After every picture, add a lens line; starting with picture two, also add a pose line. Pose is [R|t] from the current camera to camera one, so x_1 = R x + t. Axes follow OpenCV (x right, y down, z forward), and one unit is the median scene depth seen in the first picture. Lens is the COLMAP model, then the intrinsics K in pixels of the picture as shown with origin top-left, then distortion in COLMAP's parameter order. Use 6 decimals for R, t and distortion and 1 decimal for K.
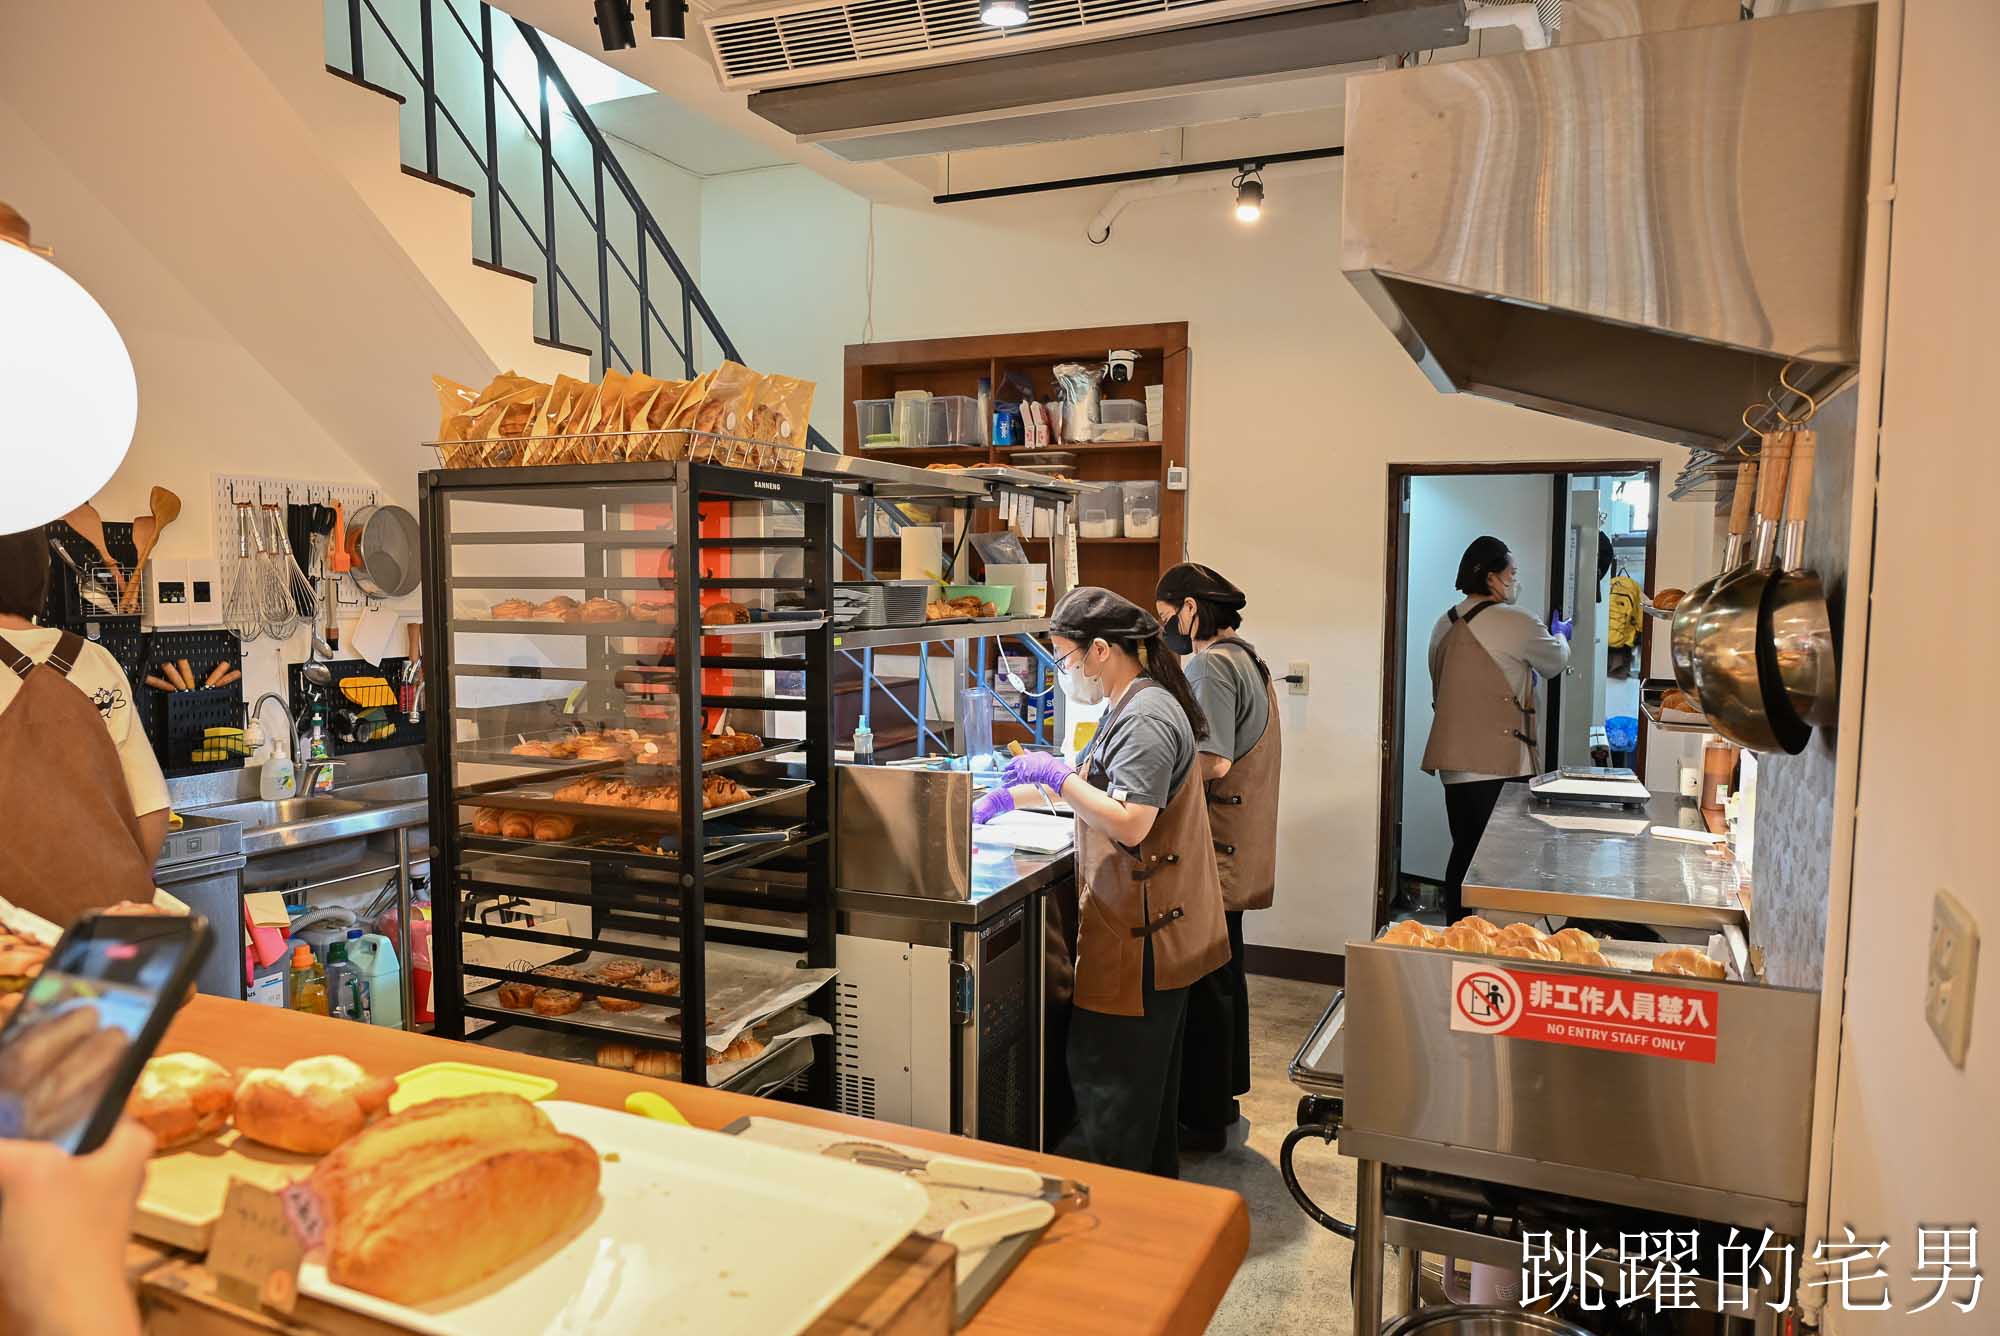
lens RADIAL K [[1311.1, 0, 1001.0], [0, 1311.1, 683.5], [0, 0, 1]] dist [0.000274, -0.000053]
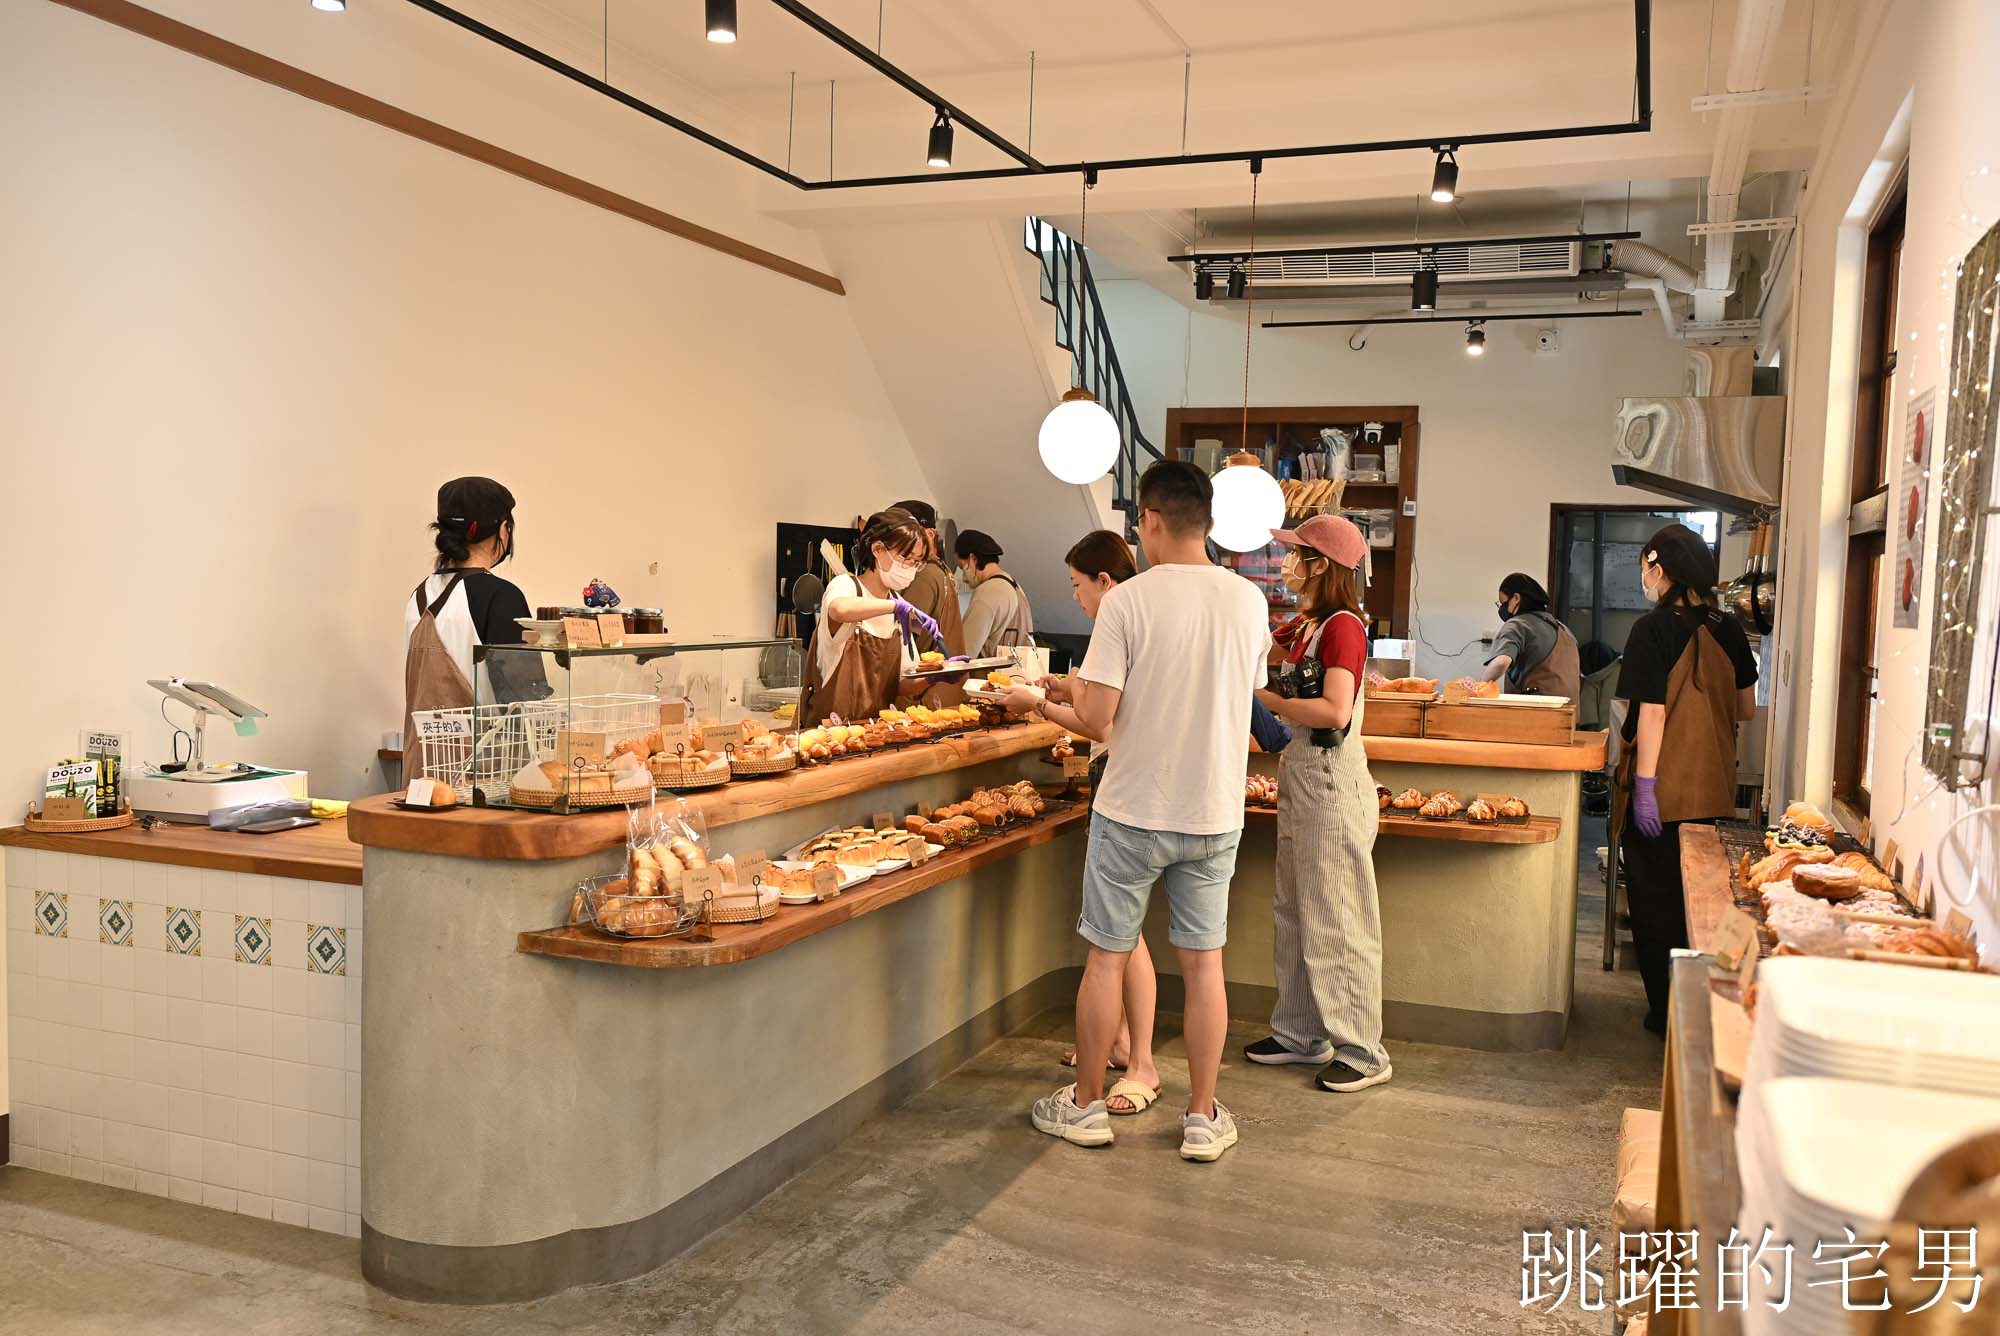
lens RADIAL K [[1634.5, 0, 1005.2], [0, 1634.5, 674.8], [0, 0, 1]] dist [0.015933, 0.004600]
pose [[0.998606, 0.017325, 0.049869, -0.538425], [-0.016295, 0.999647, -0.020991, 0.104756], [-0.050215, 0.020149, 0.998535, -1.090845]]
